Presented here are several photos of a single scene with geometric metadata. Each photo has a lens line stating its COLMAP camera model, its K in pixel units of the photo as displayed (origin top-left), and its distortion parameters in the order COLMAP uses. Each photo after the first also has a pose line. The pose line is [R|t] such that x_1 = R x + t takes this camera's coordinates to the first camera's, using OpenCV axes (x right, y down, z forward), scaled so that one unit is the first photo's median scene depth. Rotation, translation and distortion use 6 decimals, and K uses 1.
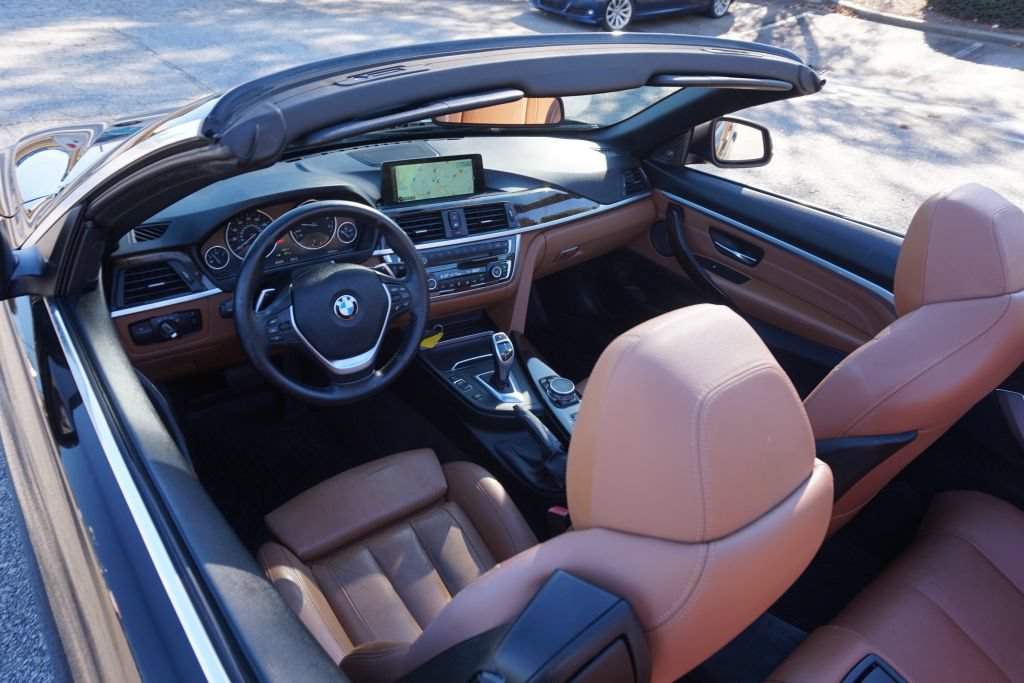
lens RADIAL K [[666.2, 0, 513.6], [0, 666.2, 356.5], [0, 0, 1]] dist [-0.023896, 0.004114]
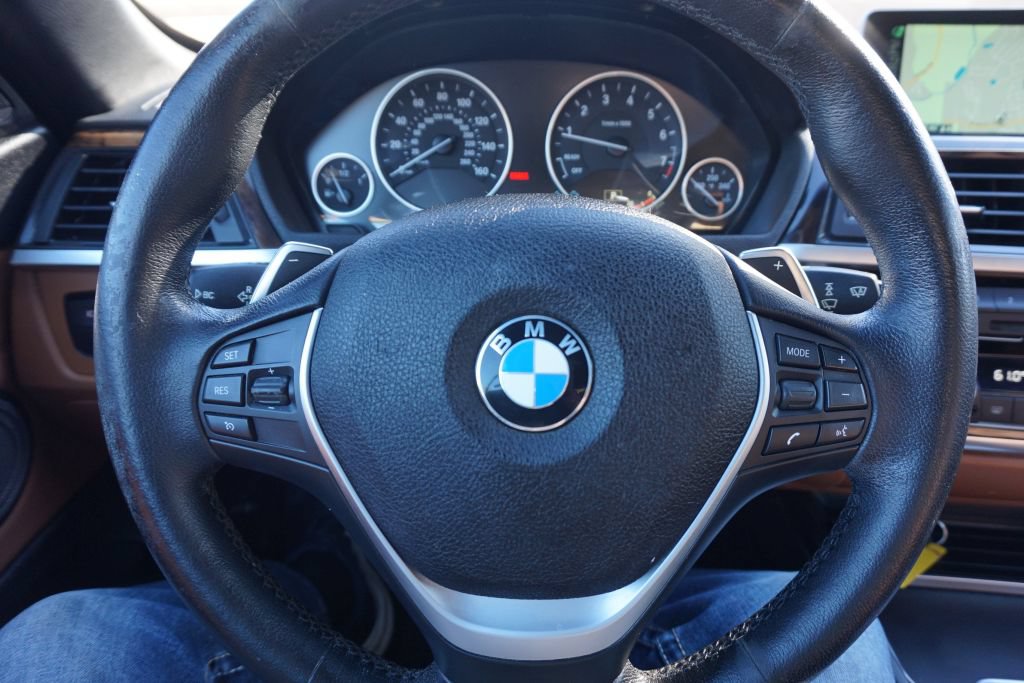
lens RADIAL K [[666.2, 0, 513.6], [0, 666.2, 356.5], [0, 0, 1]] dist [-0.023896, 0.004114]
pose [[0.782749, 0.194783, -0.591070, -0.122334], [-0.280174, 0.958360, -0.055212, -0.060076], [0.555704, 0.208820, 0.804728, 0.762162]]
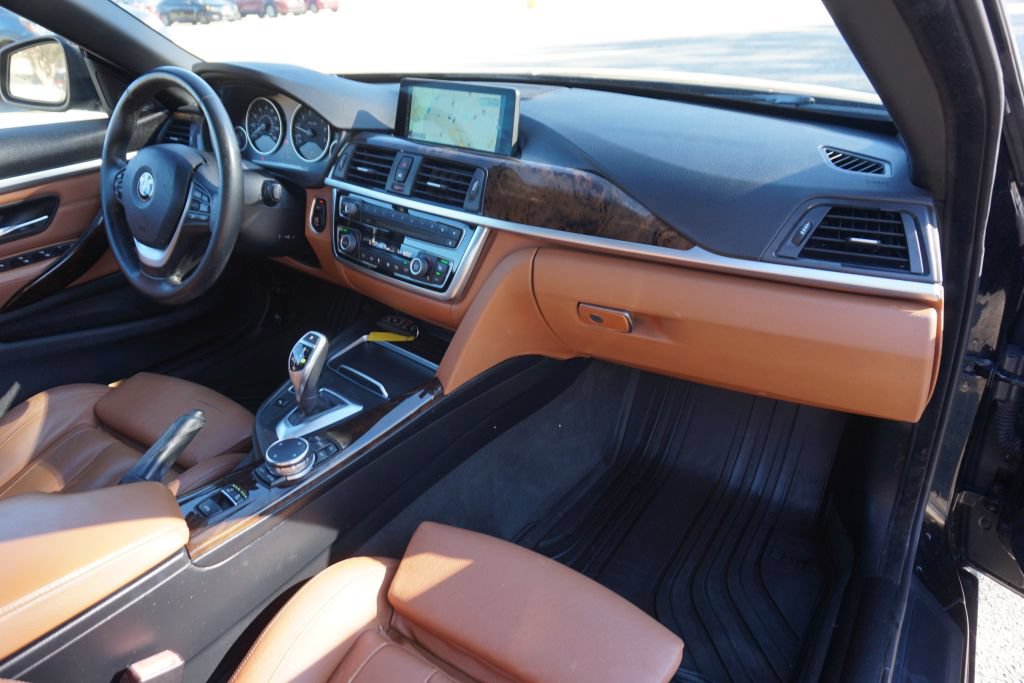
lens RADIAL K [[666.2, 0, 513.6], [0, 666.2, 356.5], [0, 0, 1]] dist [-0.023896, 0.004114]
pose [[0.279350, 0.380565, -0.881552, 0.699432], [-0.480092, 0.850460, 0.215009, -0.283904], [0.831550, 0.363163, 0.420282, 1.037792]]
